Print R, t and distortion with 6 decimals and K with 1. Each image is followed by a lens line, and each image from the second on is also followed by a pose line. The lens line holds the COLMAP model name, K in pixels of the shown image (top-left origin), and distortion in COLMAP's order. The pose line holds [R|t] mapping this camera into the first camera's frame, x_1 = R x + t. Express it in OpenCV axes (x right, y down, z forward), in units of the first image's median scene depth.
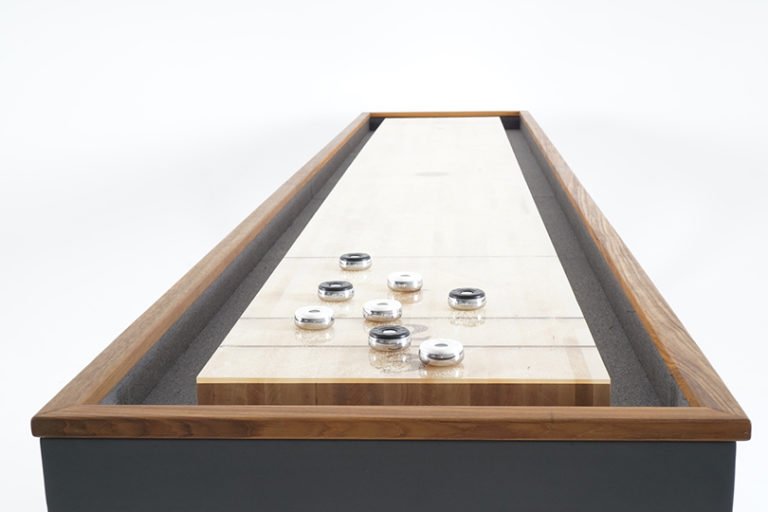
lens RADIAL K [[1178.8, 0, 401.3], [0, 1178.8, 255.4], [0, 0, 1]] dist [-0.000344, -0.089040]
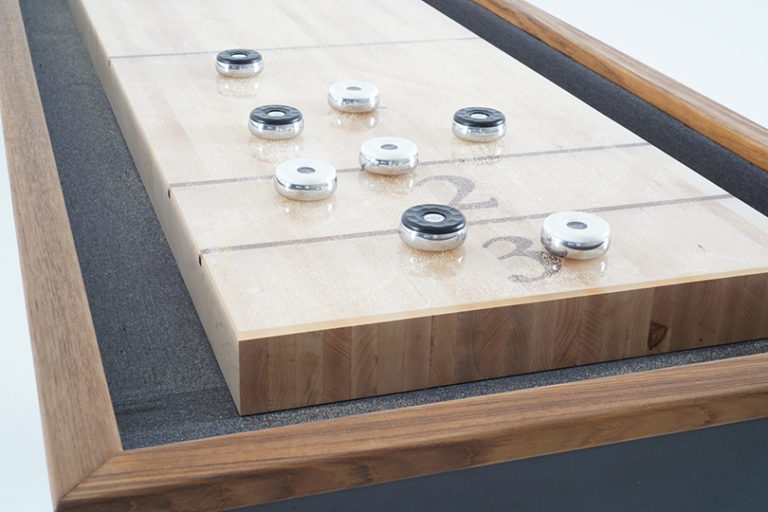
lens RADIAL K [[1178.8, 0, 401.3], [0, 1178.8, 255.4], [0, 0, 1]] dist [-0.000344, -0.089040]
pose [[0.923626, -0.111312, 0.366776, -0.285135], [0.022993, 0.971270, 0.236866, -0.061726], [-0.382604, -0.210343, 0.899650, 0.429394]]
